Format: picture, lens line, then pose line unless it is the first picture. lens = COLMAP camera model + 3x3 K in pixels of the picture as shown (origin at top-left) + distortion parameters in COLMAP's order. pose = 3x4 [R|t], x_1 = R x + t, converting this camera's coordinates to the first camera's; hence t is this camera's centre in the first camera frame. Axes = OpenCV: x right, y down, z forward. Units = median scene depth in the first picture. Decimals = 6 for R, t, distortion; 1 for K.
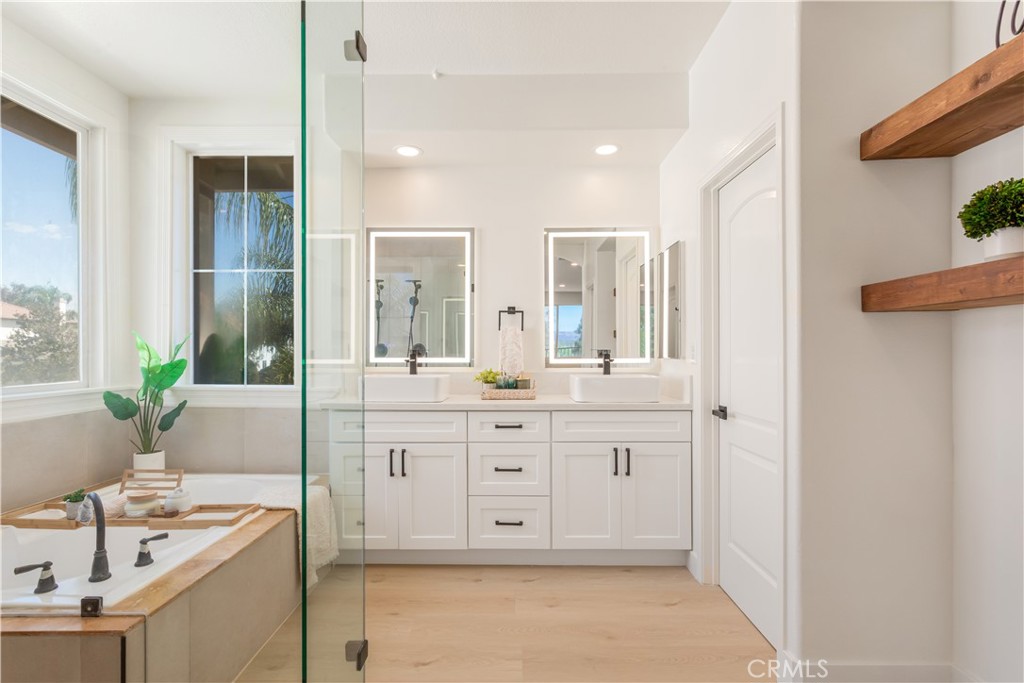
lens RADIAL K [[493.2, 0, 516.8], [0, 493.2, 345.8], [0, 0, 1]] dist [0.004252, -0.000794]
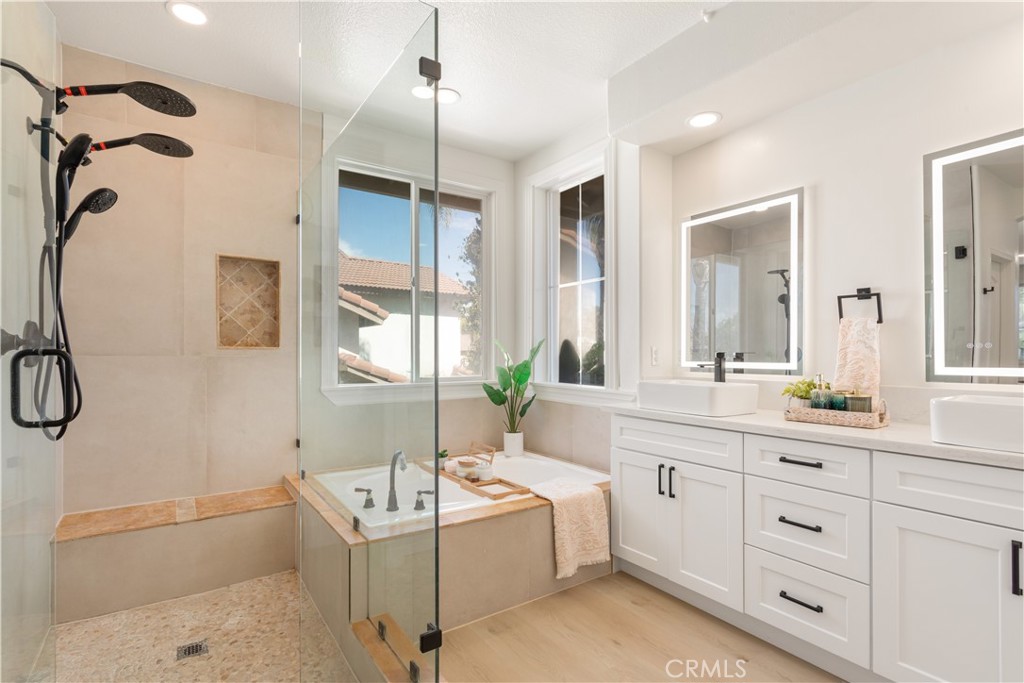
lens RADIAL K [[493.2, 0, 515.1], [0, 493.2, 349.5], [0, 0, 1]] dist [0.004252, -0.000794]
pose [[0.571153, -0.007430, -0.820810, 0.319853], [0.007337, 0.999965, -0.003946, 0.003906], [0.820811, -0.003769, 0.571188, 0.265014]]
